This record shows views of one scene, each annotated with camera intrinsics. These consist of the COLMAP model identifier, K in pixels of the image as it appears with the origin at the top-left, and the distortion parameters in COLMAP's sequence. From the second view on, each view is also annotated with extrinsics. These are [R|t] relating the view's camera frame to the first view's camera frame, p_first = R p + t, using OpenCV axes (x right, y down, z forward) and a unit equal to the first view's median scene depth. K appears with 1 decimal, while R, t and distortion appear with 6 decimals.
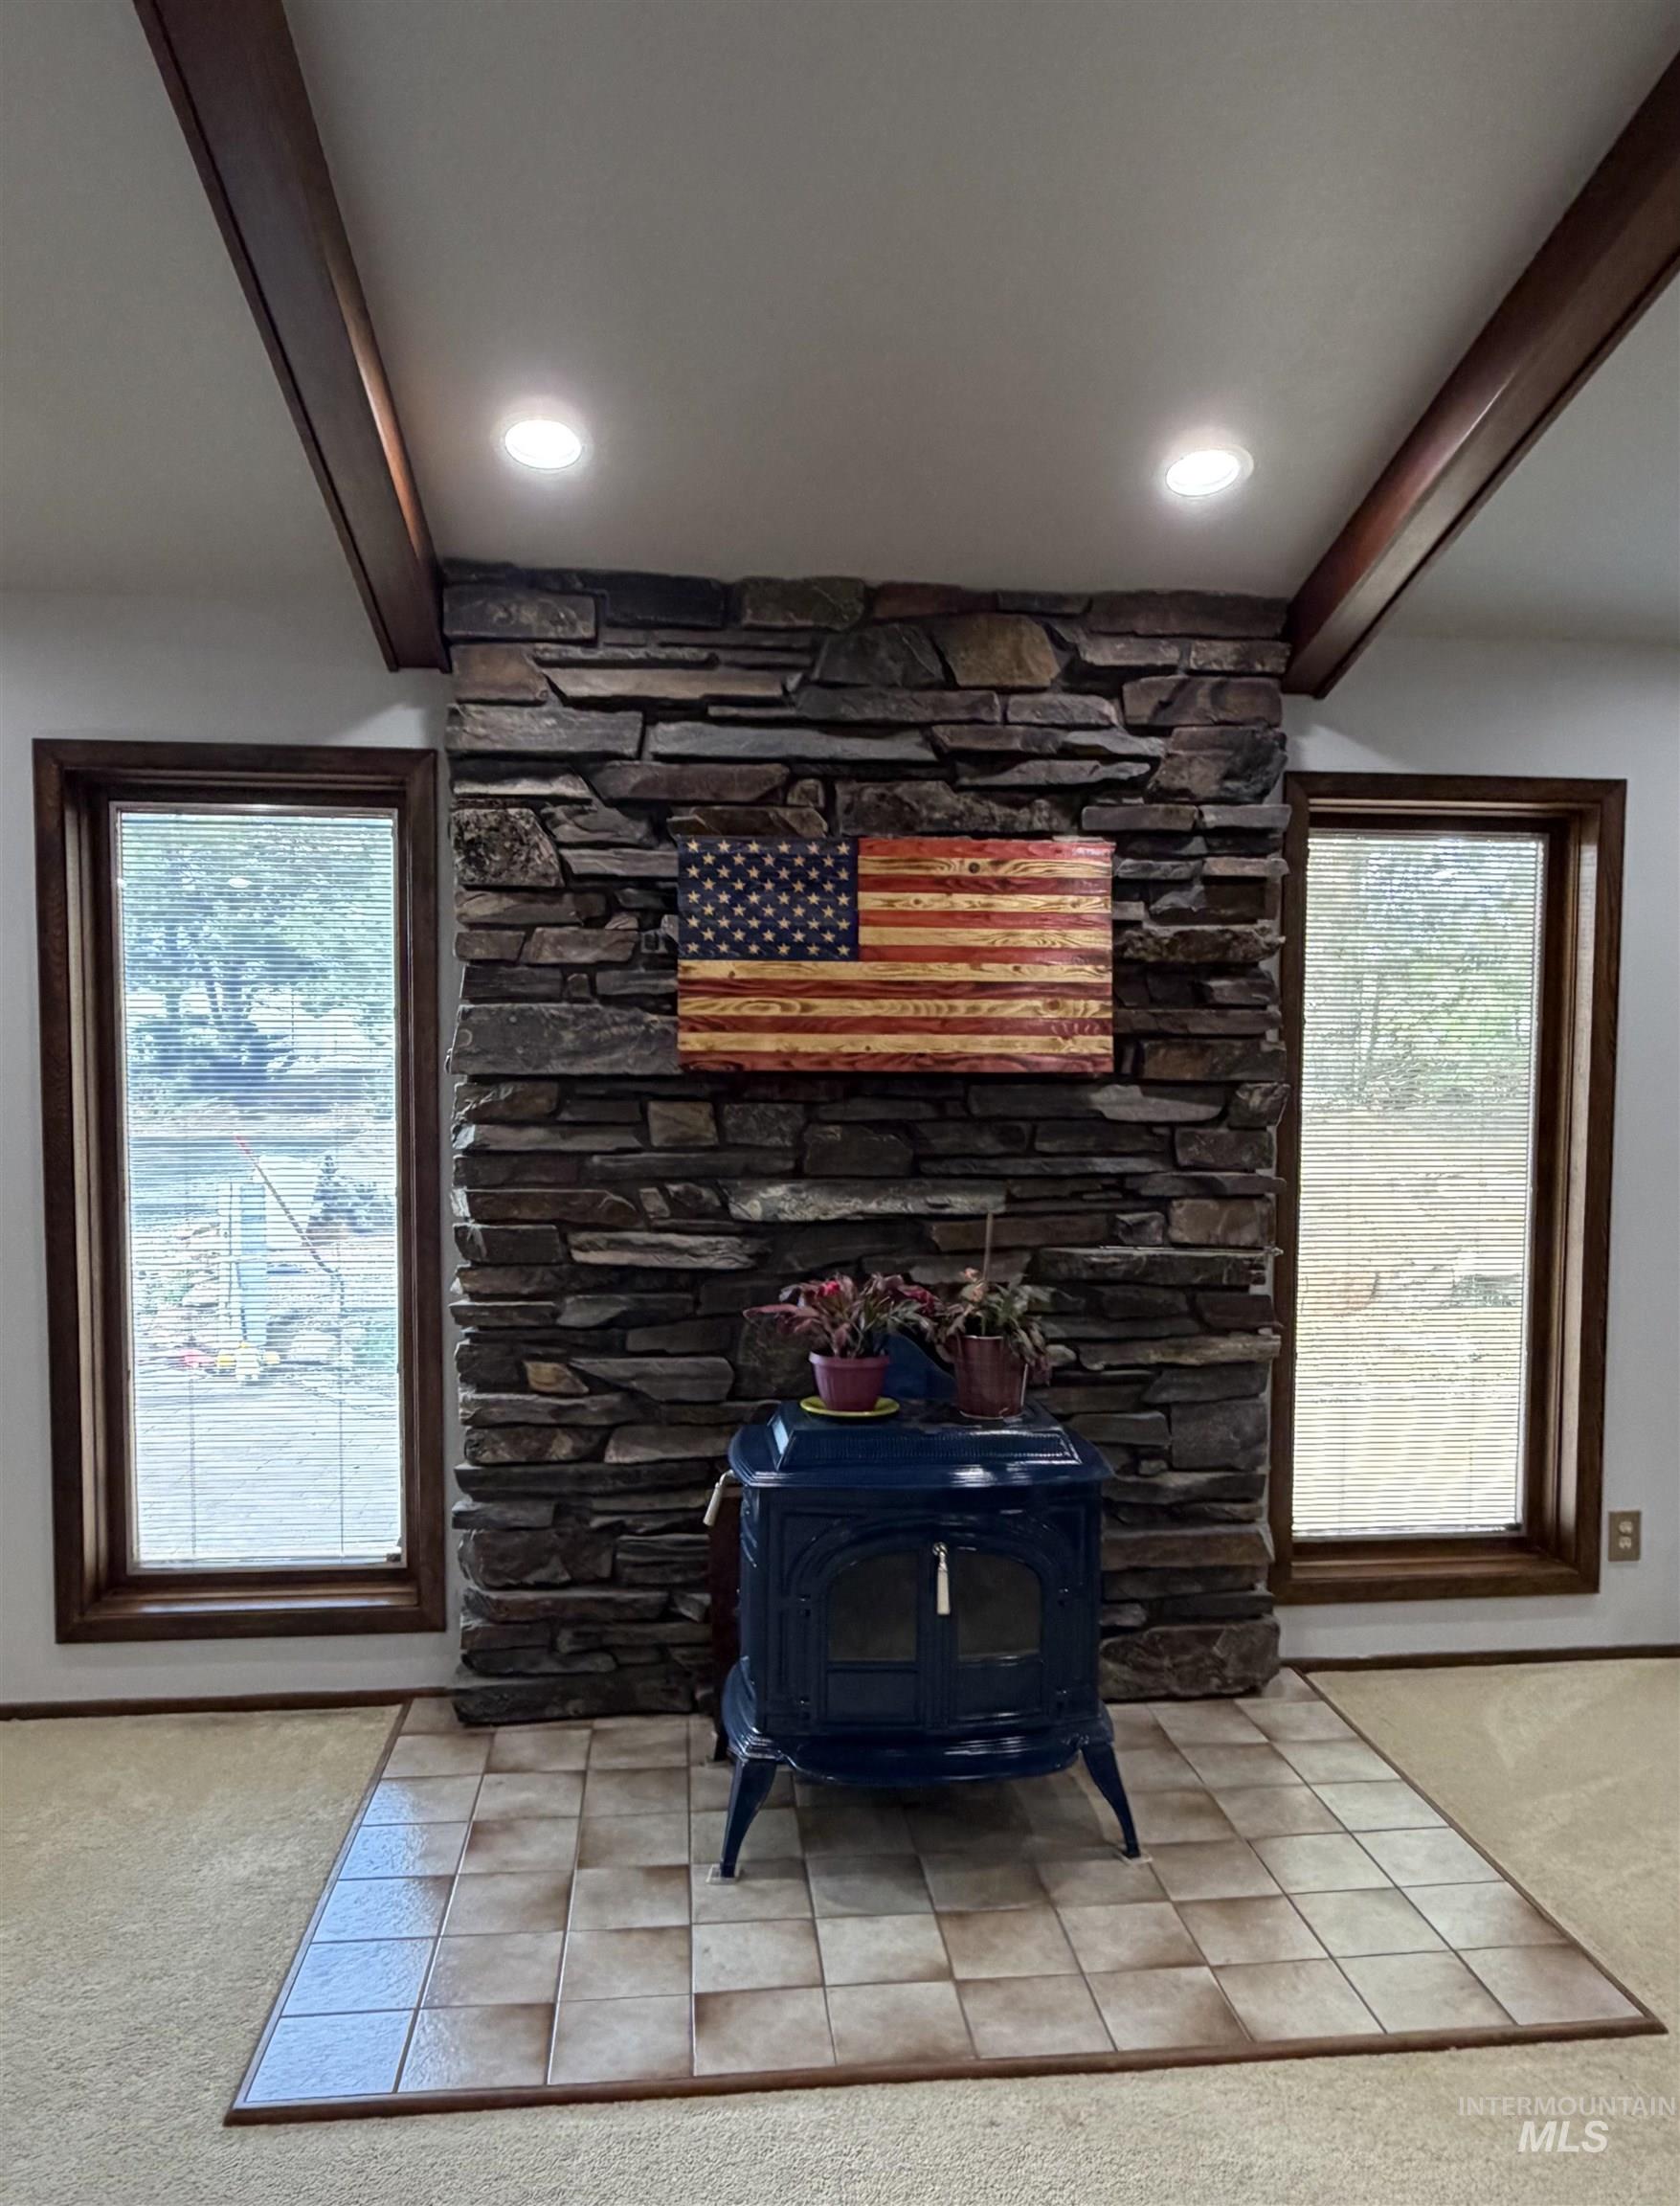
lens RADIAL K [[1625.7, 0, 857.2], [0, 1625.7, 1174.0], [0, 0, 1]] dist [0.000204, -0.000590]
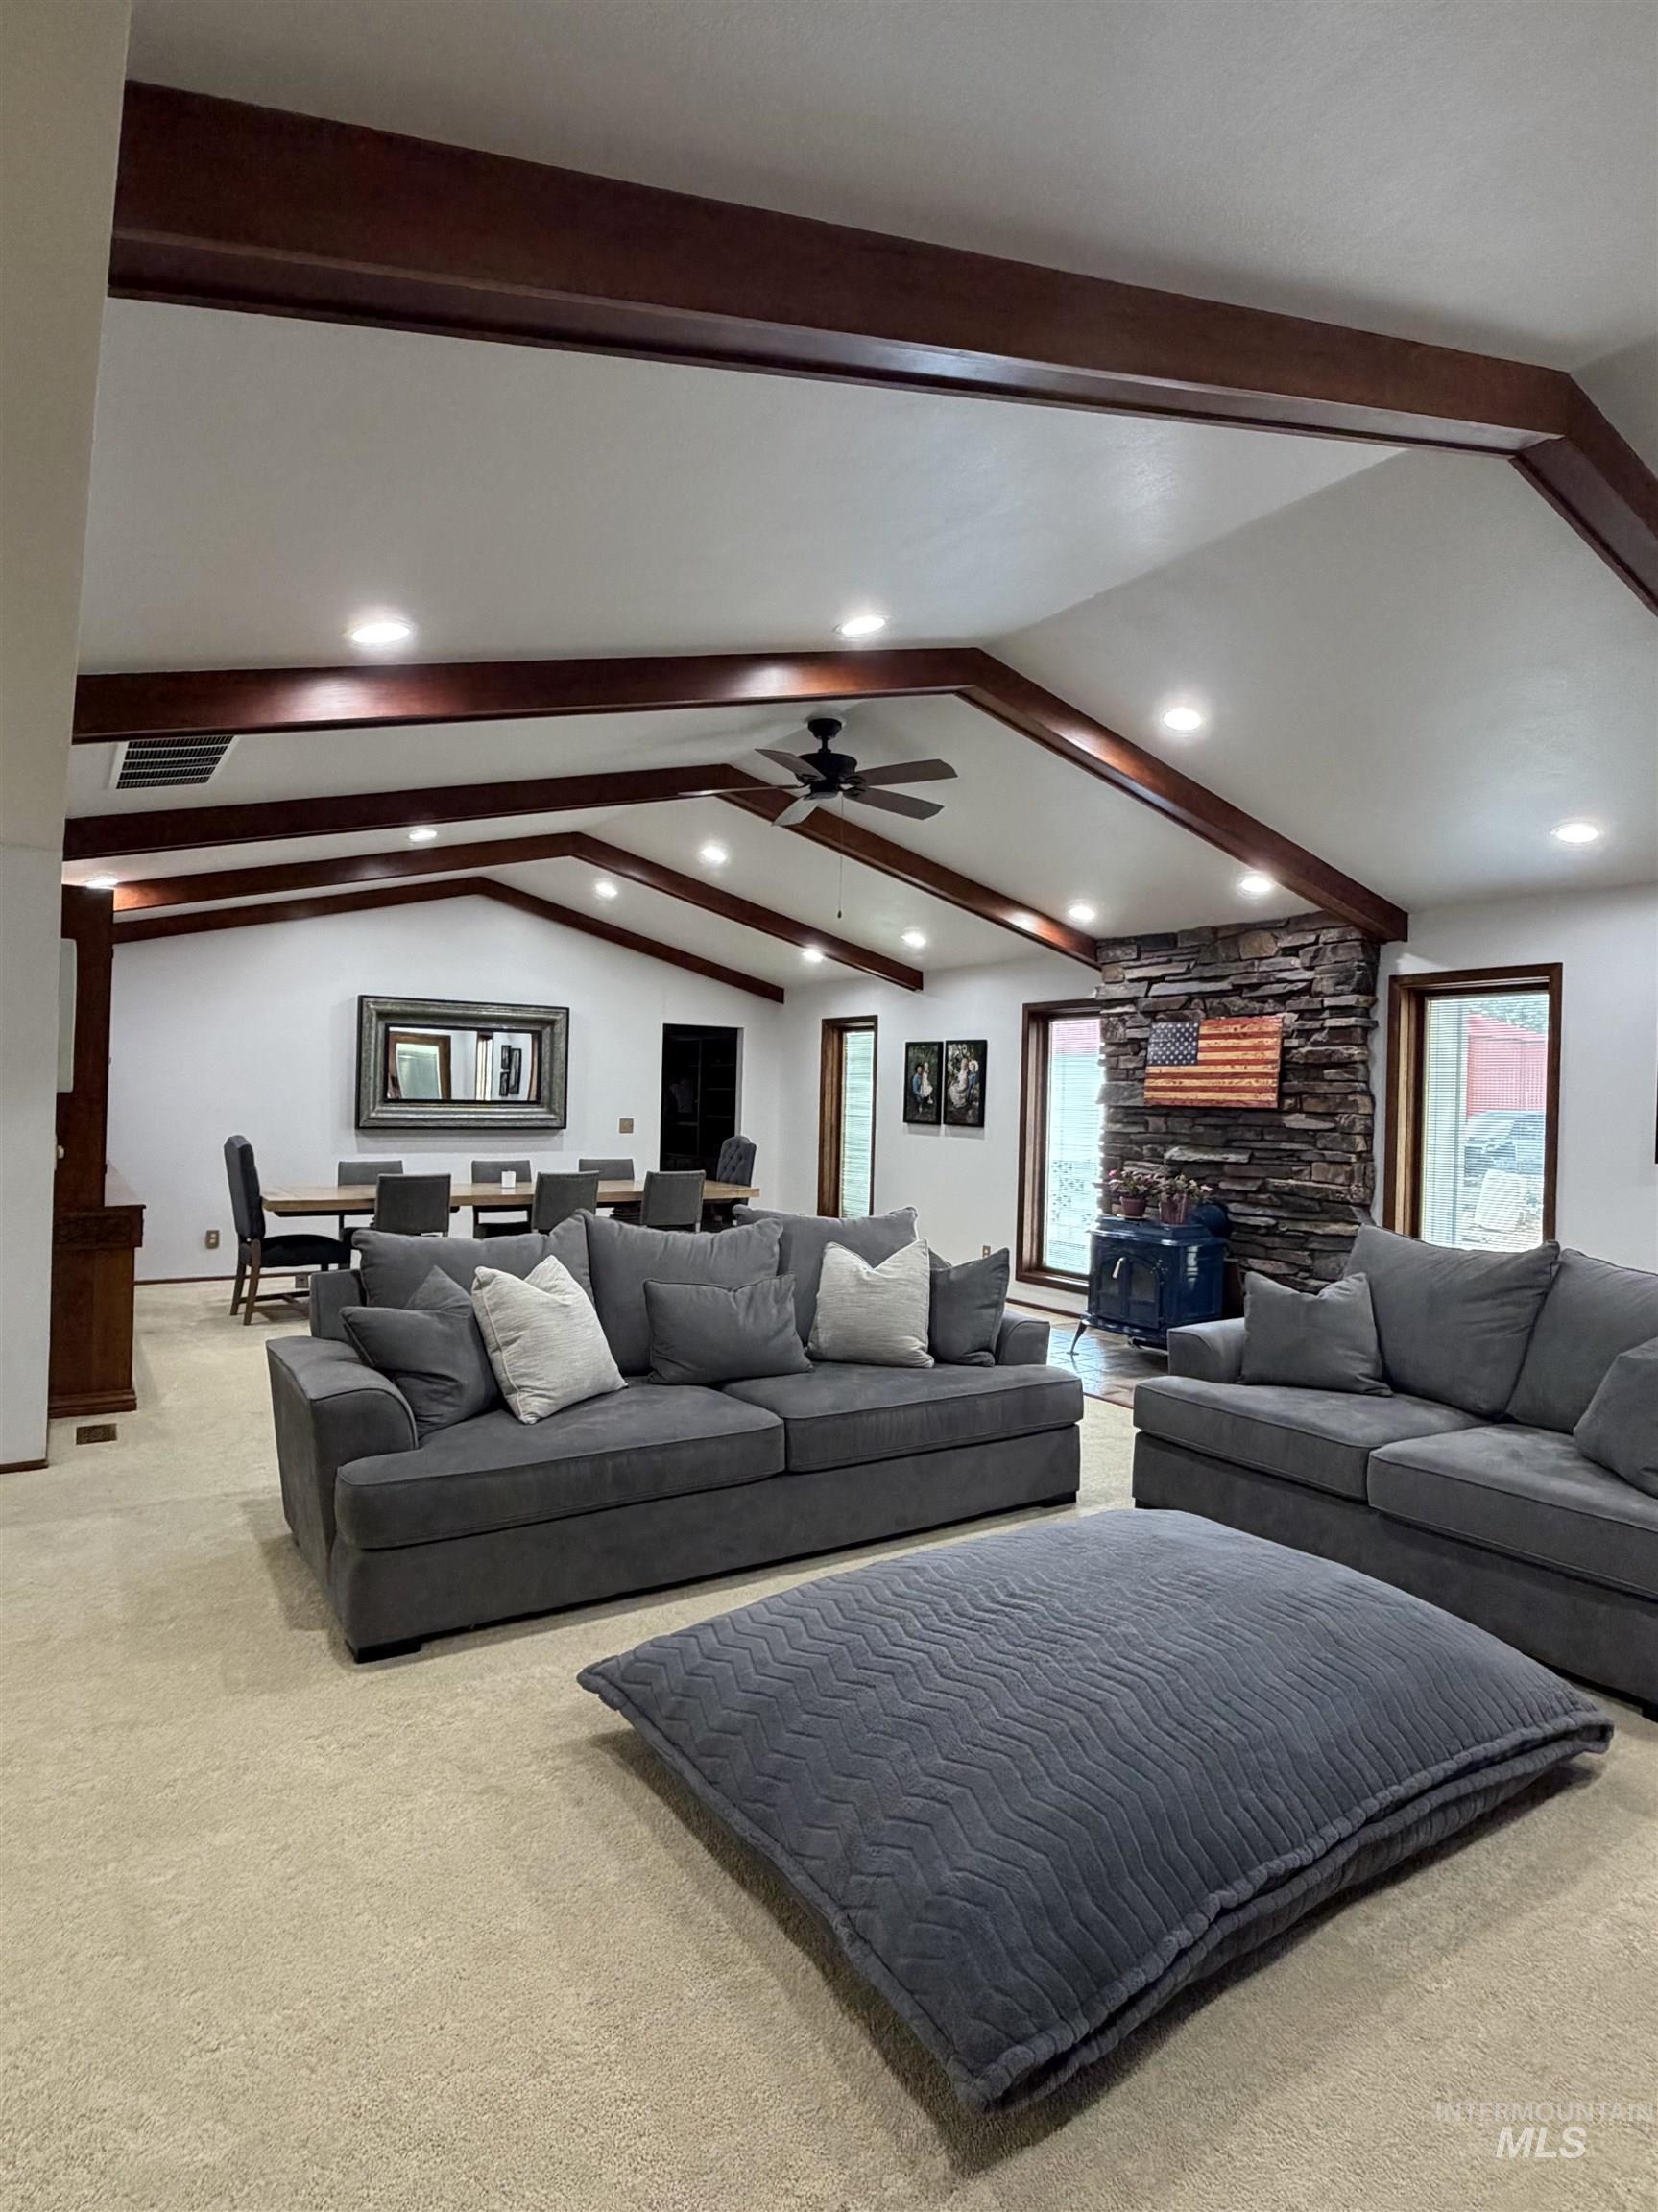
lens RADIAL K [[1202.6, 0, 844.3], [0, 1202.6, 1095.5], [0, 0, 1]] dist [-0.004111, 0.000128]
pose [[0.464763, 0.003919, -0.885427, 1.479327], [-0.080896, 0.995996, -0.038054, 0.042718], [0.881732, 0.089313, 0.463219, -0.440847]]
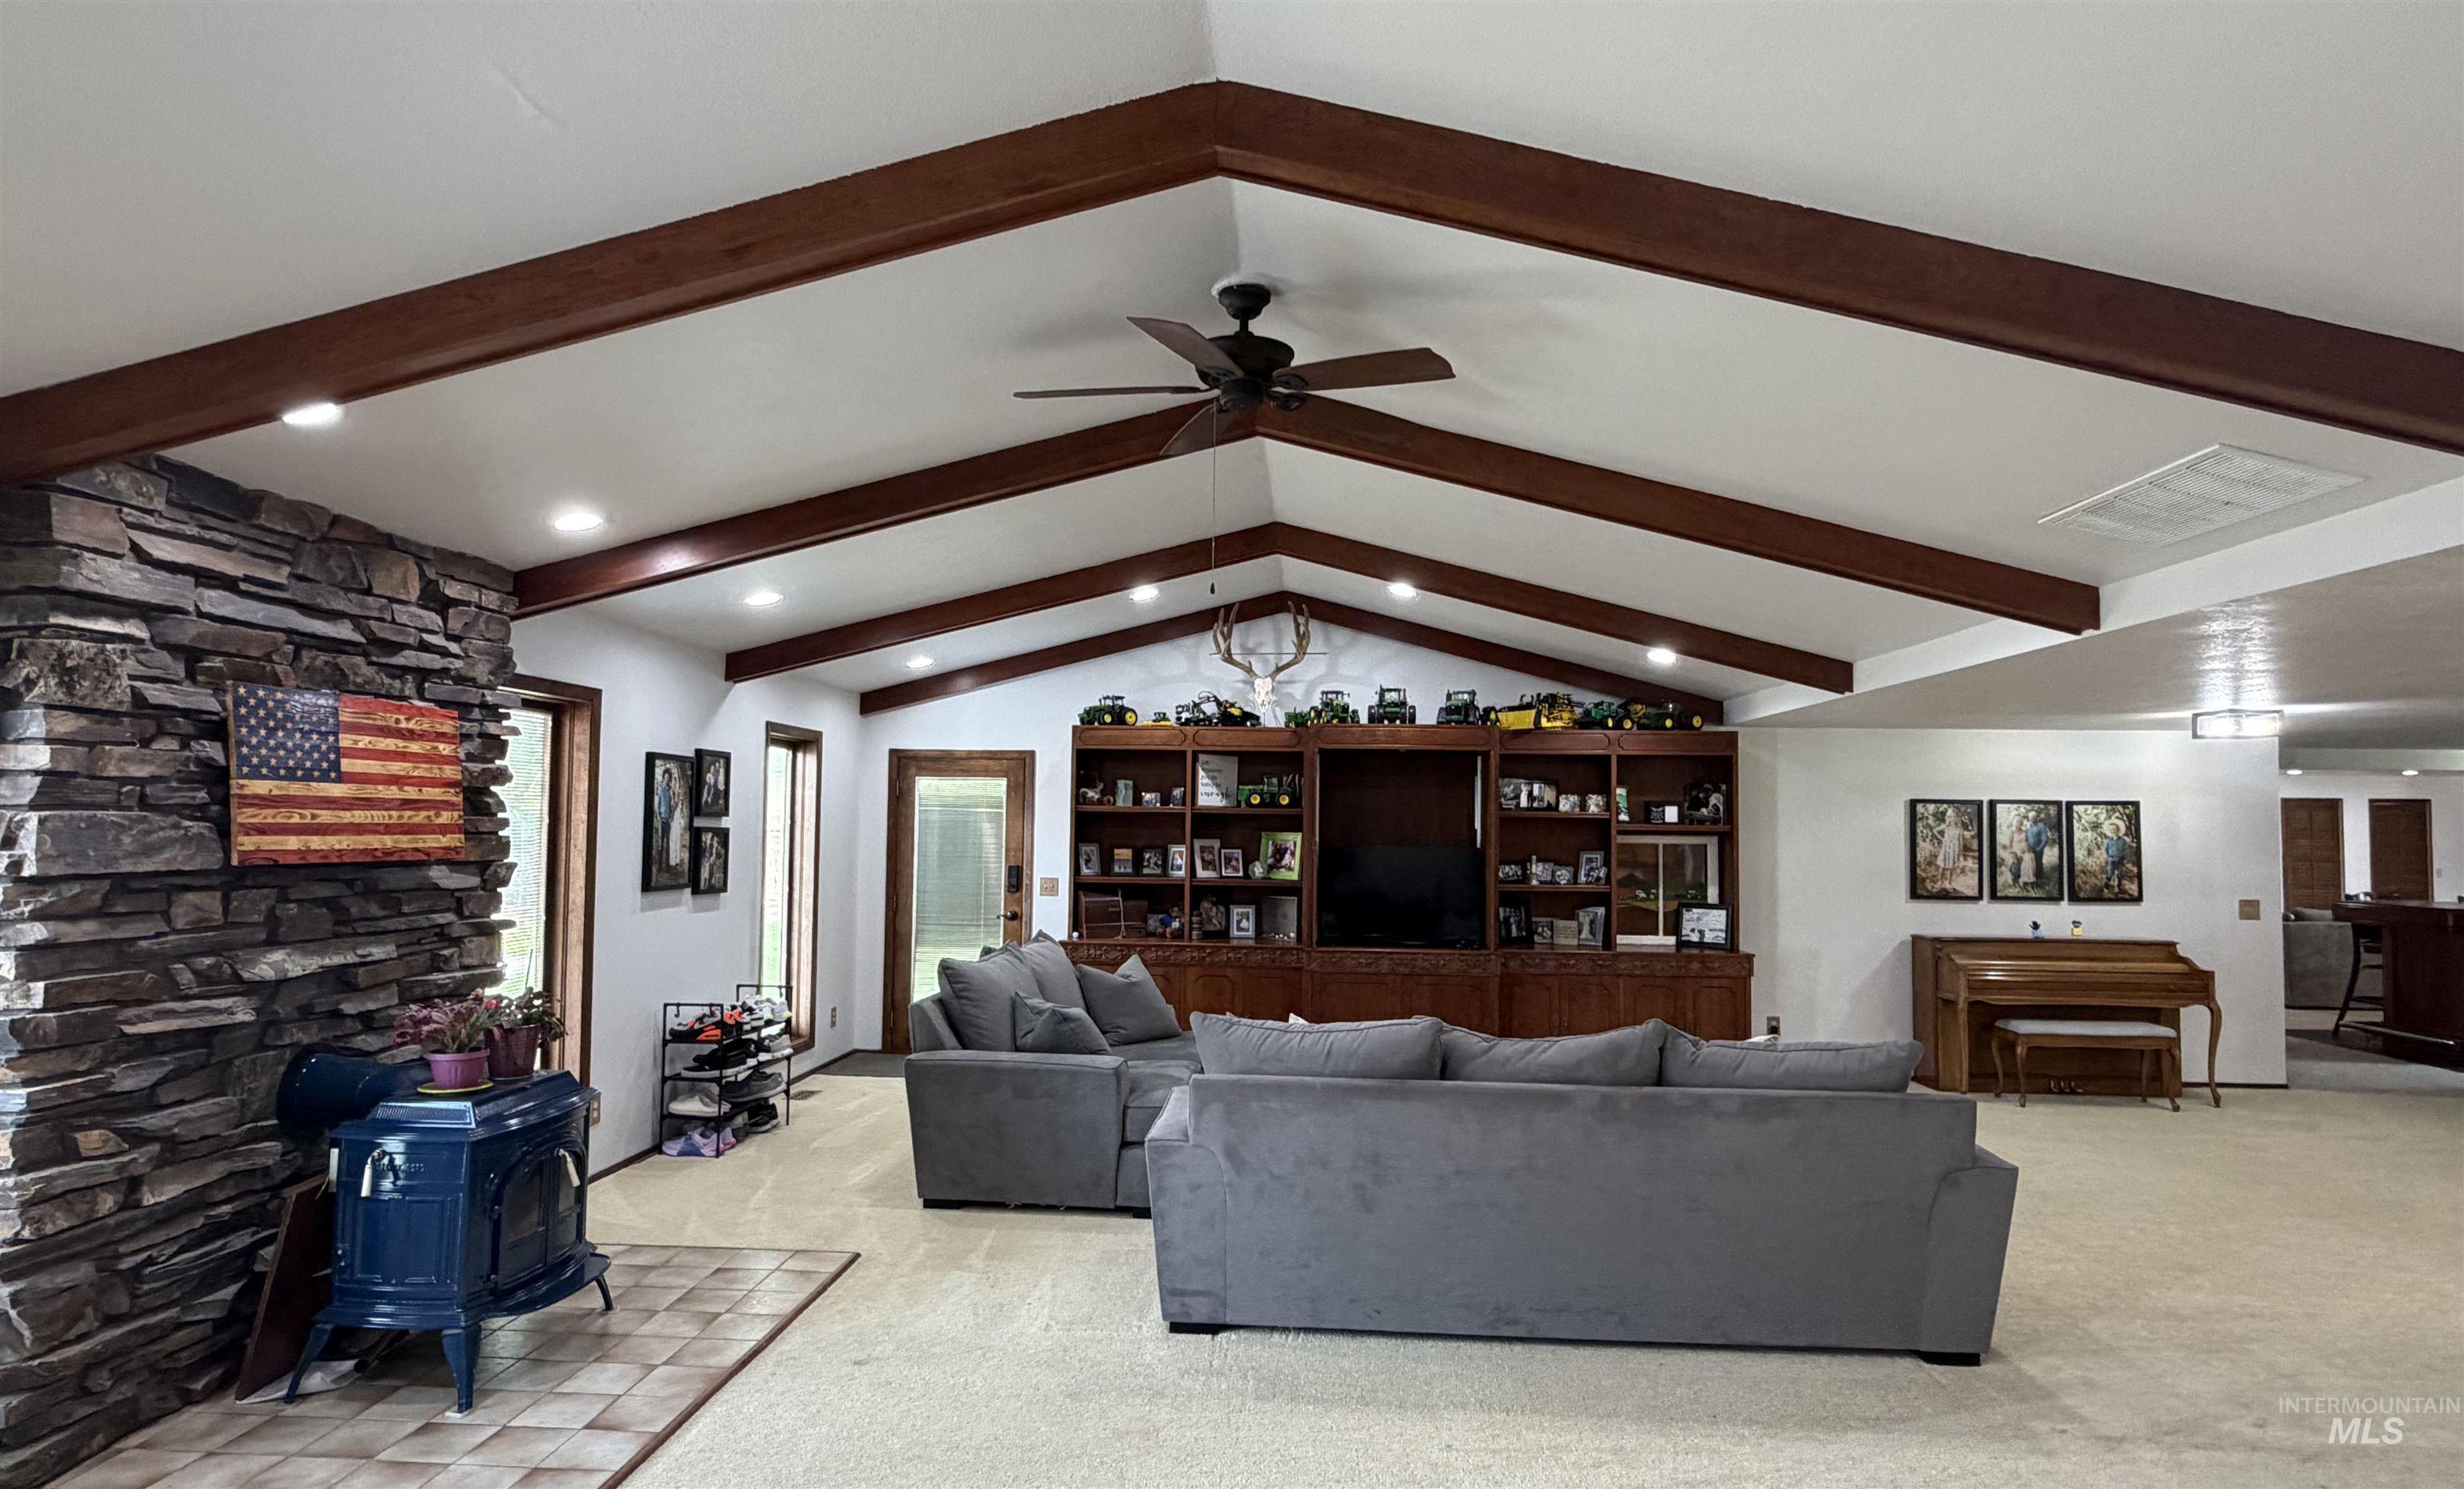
lens RADIAL K [[1330.7, 0, 1230.4], [0, 1330.7, 761.0], [0, 0, 1]] dist [-0.000458, 0.000472]
pose [[0.173384, 0.045584, 0.983799, -0.967719], [0.053833, 0.996996, -0.055683, -0.044374], [-0.983382, 0.062615, 0.170409, 0.055582]]
